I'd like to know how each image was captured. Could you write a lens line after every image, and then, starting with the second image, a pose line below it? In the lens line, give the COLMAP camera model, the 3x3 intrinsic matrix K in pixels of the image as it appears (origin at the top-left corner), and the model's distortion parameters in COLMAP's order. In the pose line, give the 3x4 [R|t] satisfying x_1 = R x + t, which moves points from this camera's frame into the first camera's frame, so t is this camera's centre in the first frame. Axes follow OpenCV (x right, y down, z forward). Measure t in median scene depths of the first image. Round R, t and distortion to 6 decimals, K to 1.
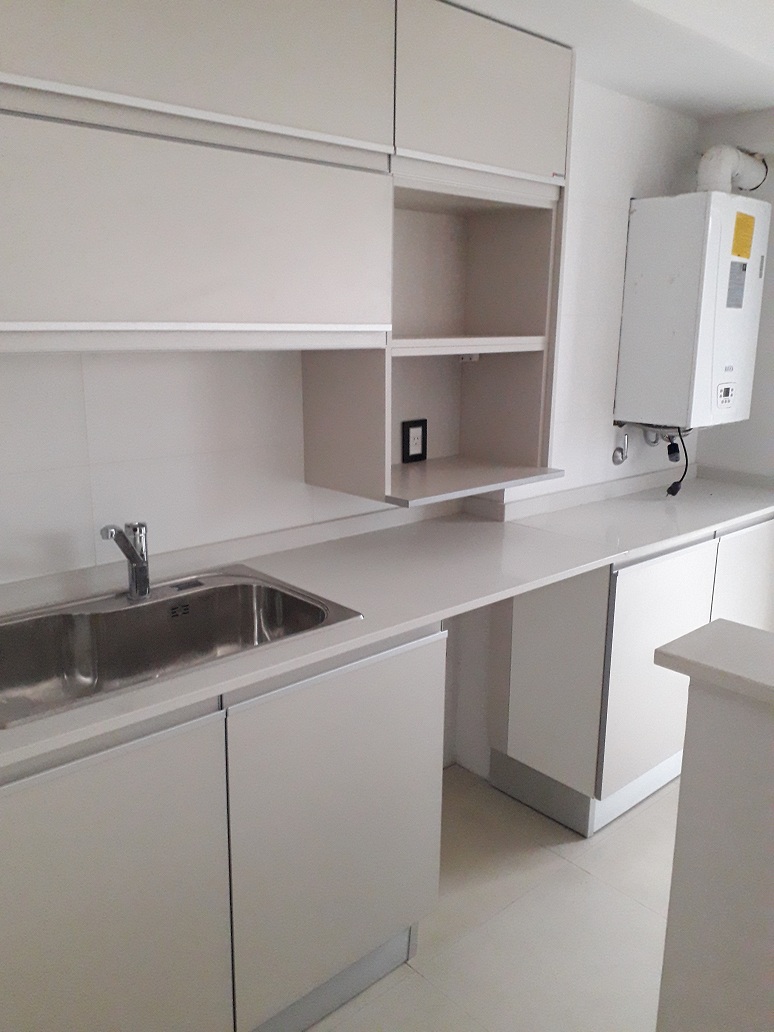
lens RADIAL K [[833.4, 0, 387.6], [0, 833.4, 512.3], [0, 0, 1]] dist [0.032978, -0.010805]
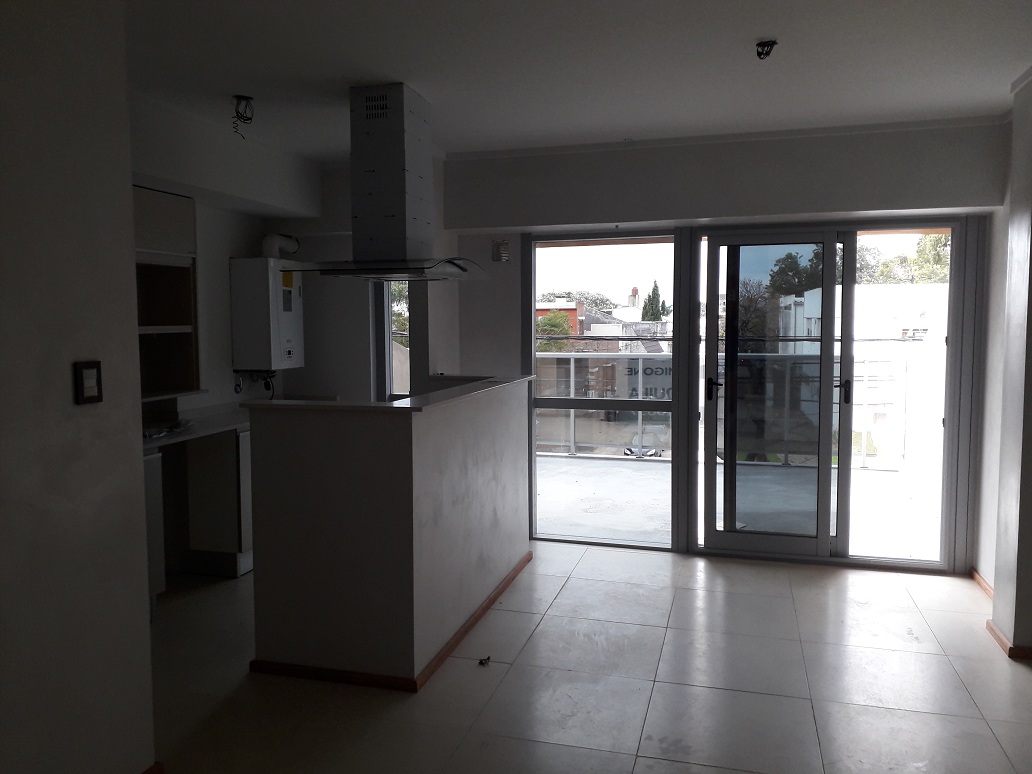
lens RADIAL K [[833.4, 0, 511.5], [0, 833.4, 382.2], [0, 0, 1]] dist [0.032978, -0.010805]
pose [[0.843993, -0.054364, 0.533591, -0.228757], [0.133817, 0.984733, -0.111333, 0.233205], [-0.519392, 0.165367, 0.838383, -0.994247]]
